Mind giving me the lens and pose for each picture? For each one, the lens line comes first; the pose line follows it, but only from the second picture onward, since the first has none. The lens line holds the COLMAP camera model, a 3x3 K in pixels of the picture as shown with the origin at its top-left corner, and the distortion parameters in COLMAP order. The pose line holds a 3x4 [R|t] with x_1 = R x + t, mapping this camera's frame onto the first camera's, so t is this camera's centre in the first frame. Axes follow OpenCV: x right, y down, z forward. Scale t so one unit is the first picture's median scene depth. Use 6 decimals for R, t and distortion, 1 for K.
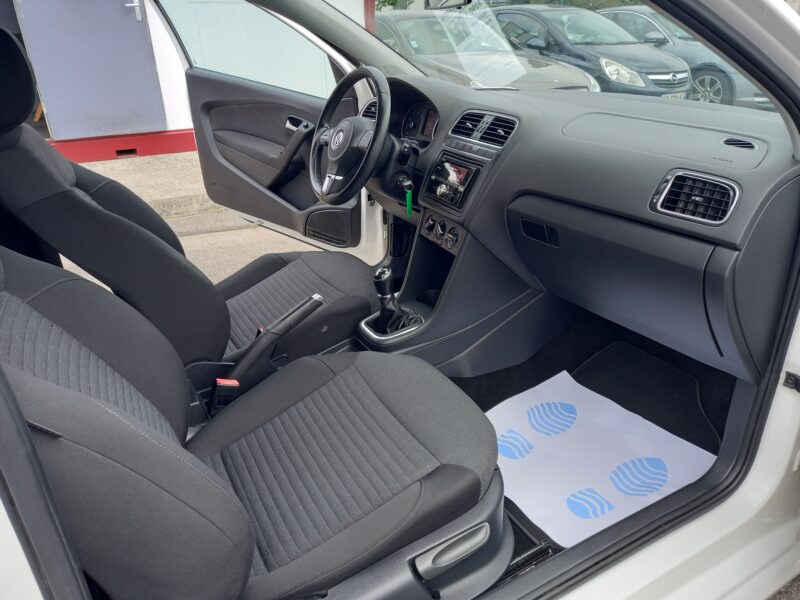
lens RADIAL K [[581.9, 0, 400.0], [0, 581.9, 300.0], [0, 0, 1]] dist [0.113183, -0.140780]
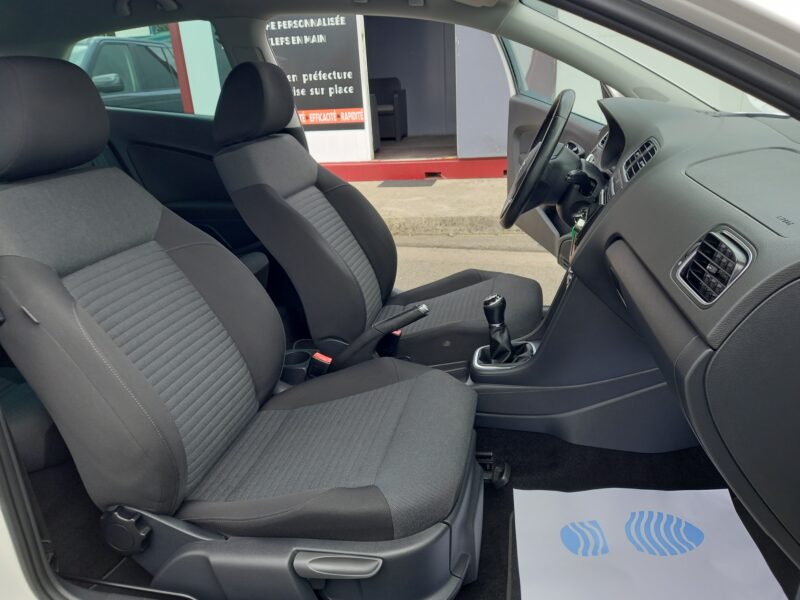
lens RADIAL K [[581.9, 0, 400.0], [0, 581.9, 300.0], [0, 0, 1]] dist [0.113183, -0.140780]
pose [[0.749348, 0.213380, -0.626854, 0.449928], [-0.240060, 0.969799, 0.043146, -0.050436], [0.617129, 0.118152, 0.777941, 0.156454]]
